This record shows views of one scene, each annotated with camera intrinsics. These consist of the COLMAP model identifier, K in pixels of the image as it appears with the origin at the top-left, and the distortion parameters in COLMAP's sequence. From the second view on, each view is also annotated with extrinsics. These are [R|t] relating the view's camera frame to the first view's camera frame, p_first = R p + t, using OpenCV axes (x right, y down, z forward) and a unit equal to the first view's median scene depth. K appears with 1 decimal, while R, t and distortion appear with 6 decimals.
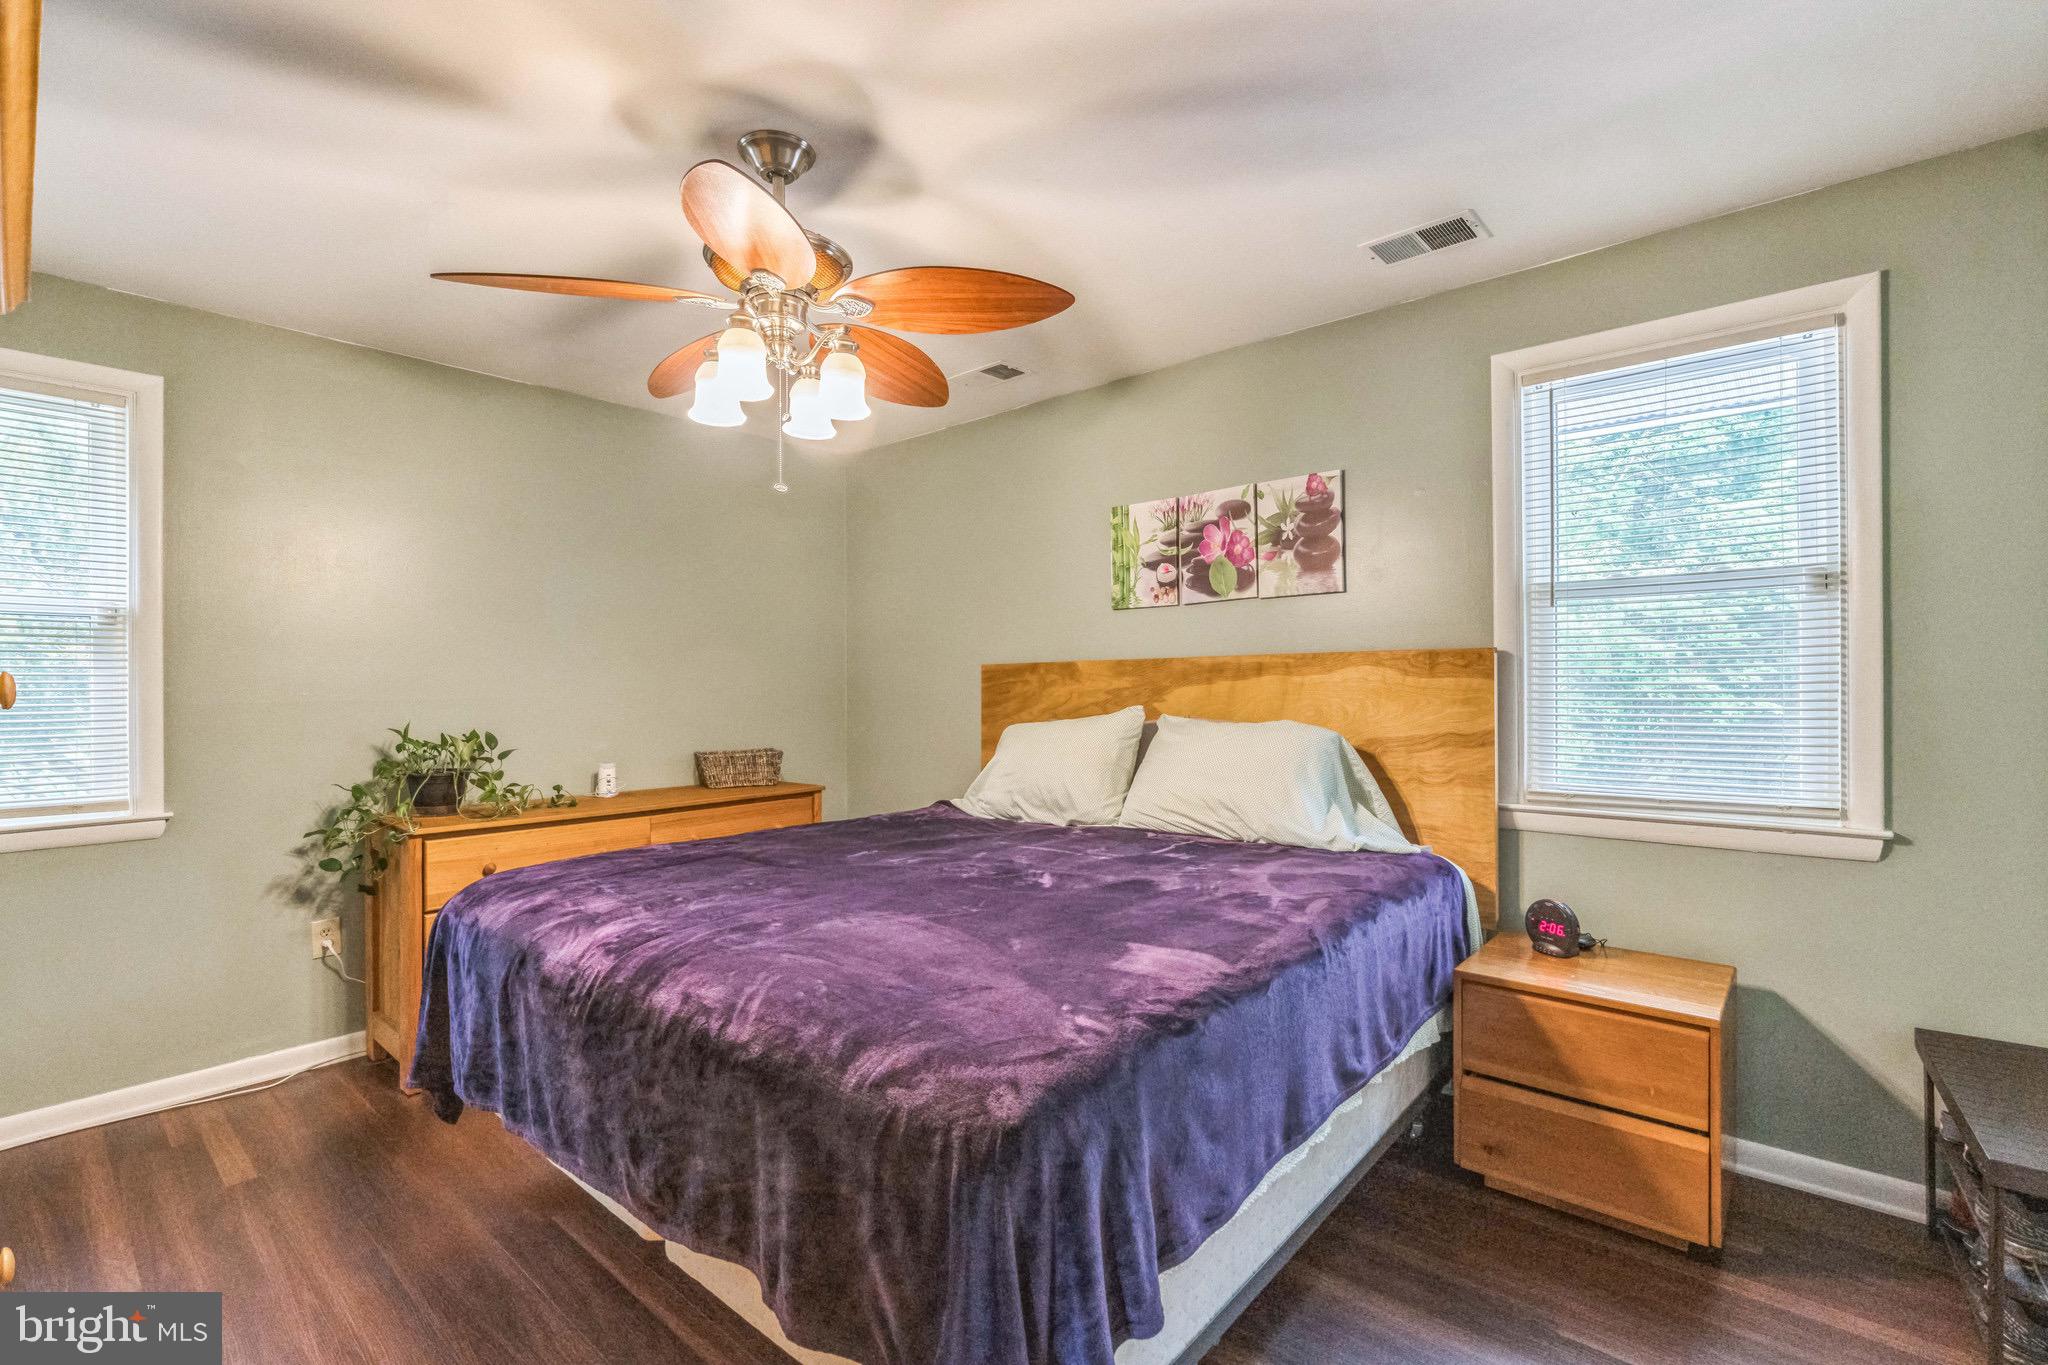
lens RADIAL K [[925.0, 0, 1026.9], [0, 925.0, 672.7], [0, 0, 1]] dist [-0.004184, -0.000324]
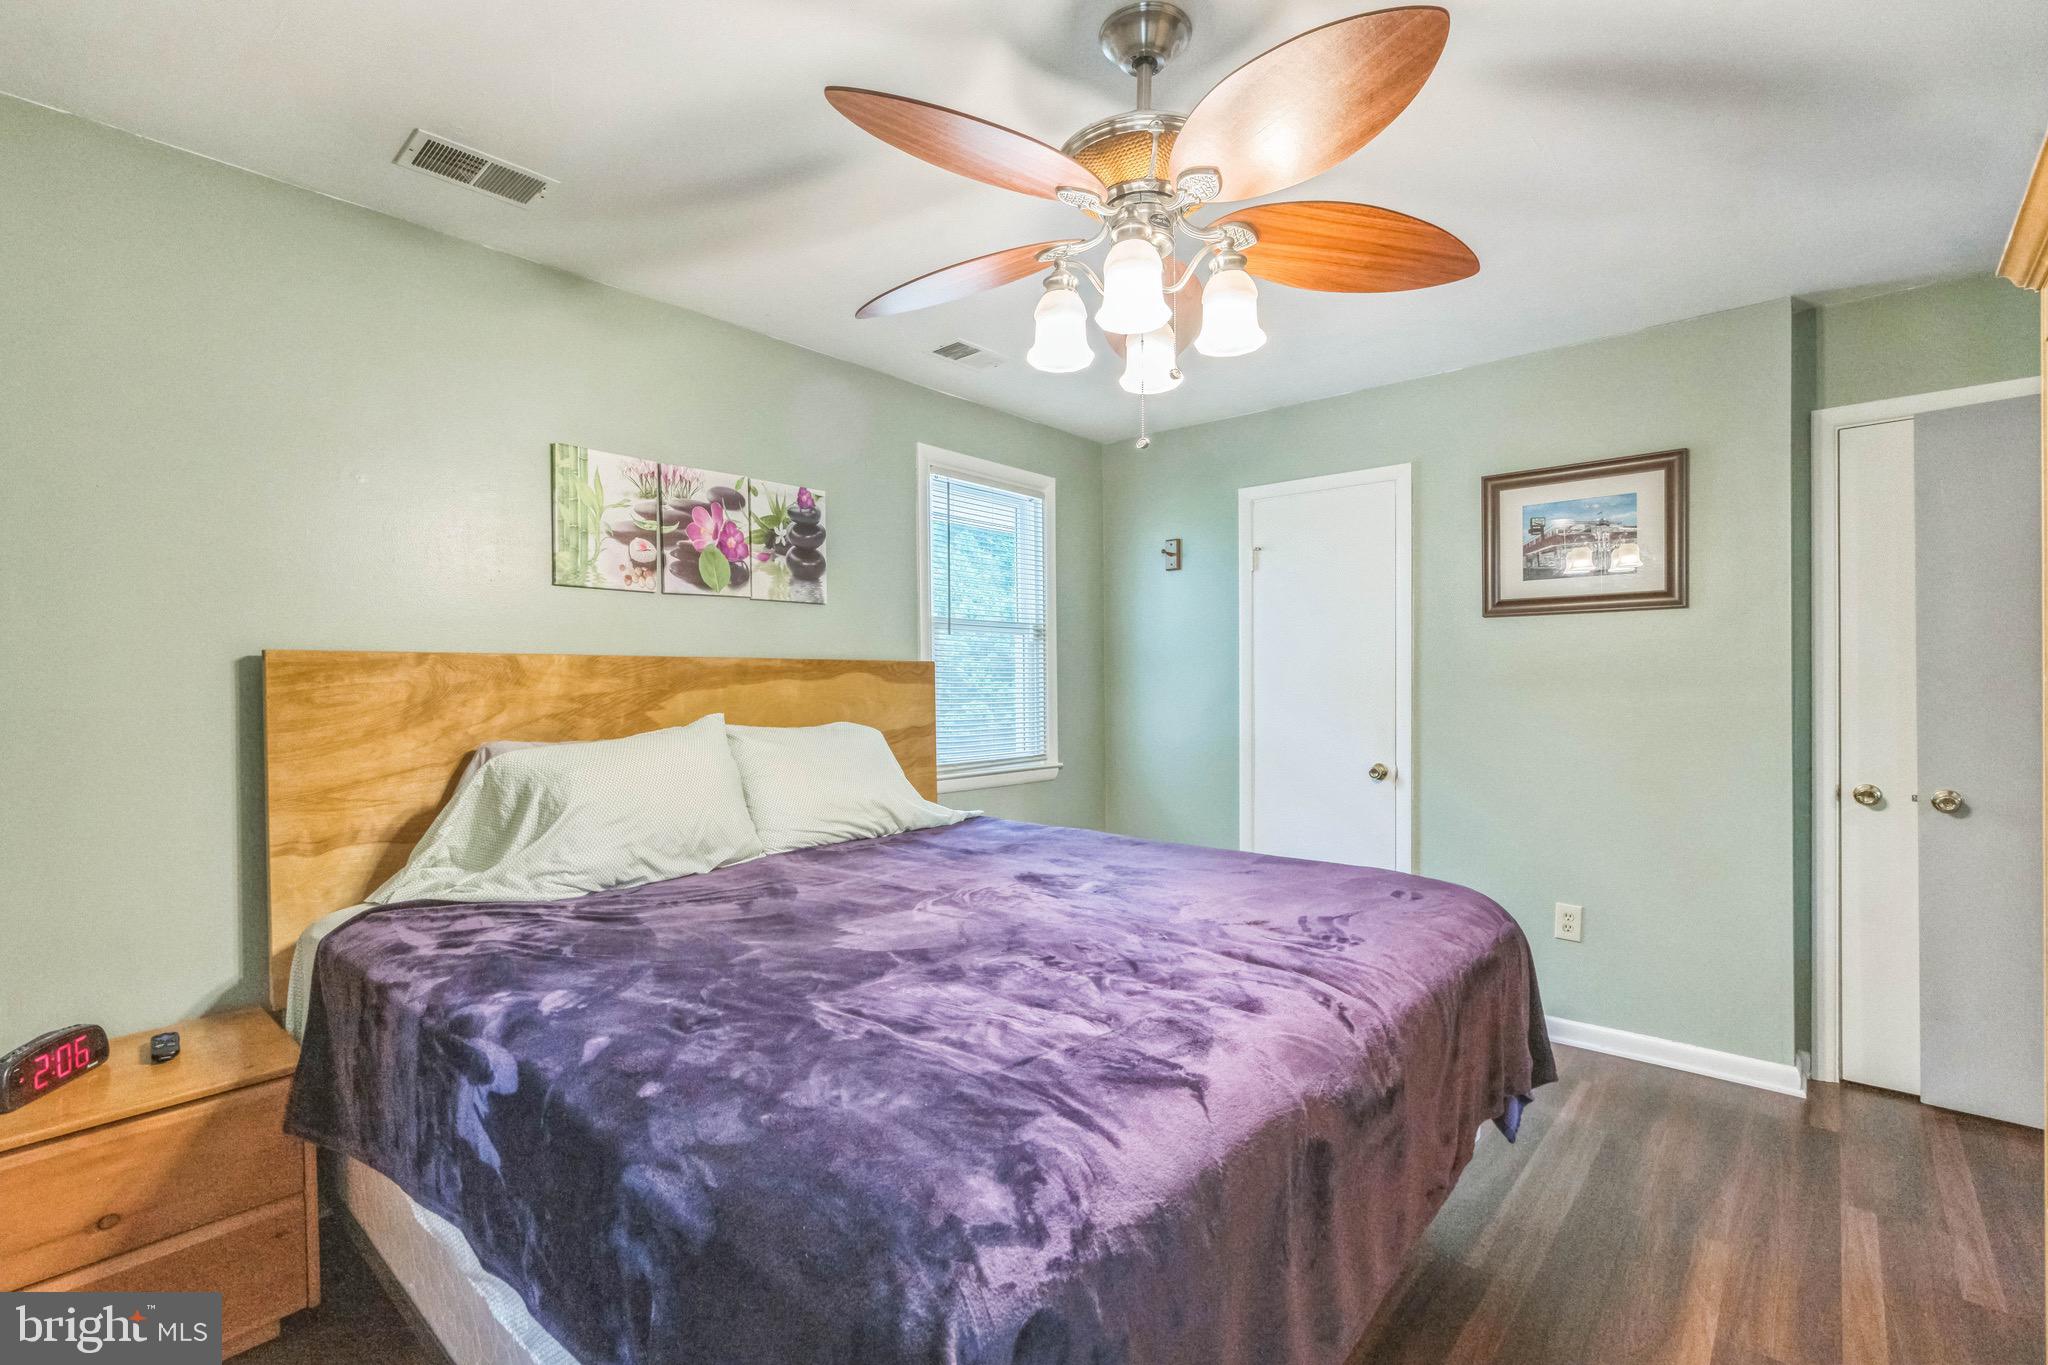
lens RADIAL K [[925.0, 0, 1026.9], [0, 925.0, 672.7], [0, 0, 1]] dist [-0.004184, -0.000324]
pose [[0.006617, 0.019121, 0.999795, -0.689612], [-0.010770, 0.999761, -0.019049, 0.011134], [-0.999920, -0.010641, 0.006822, 0.694916]]
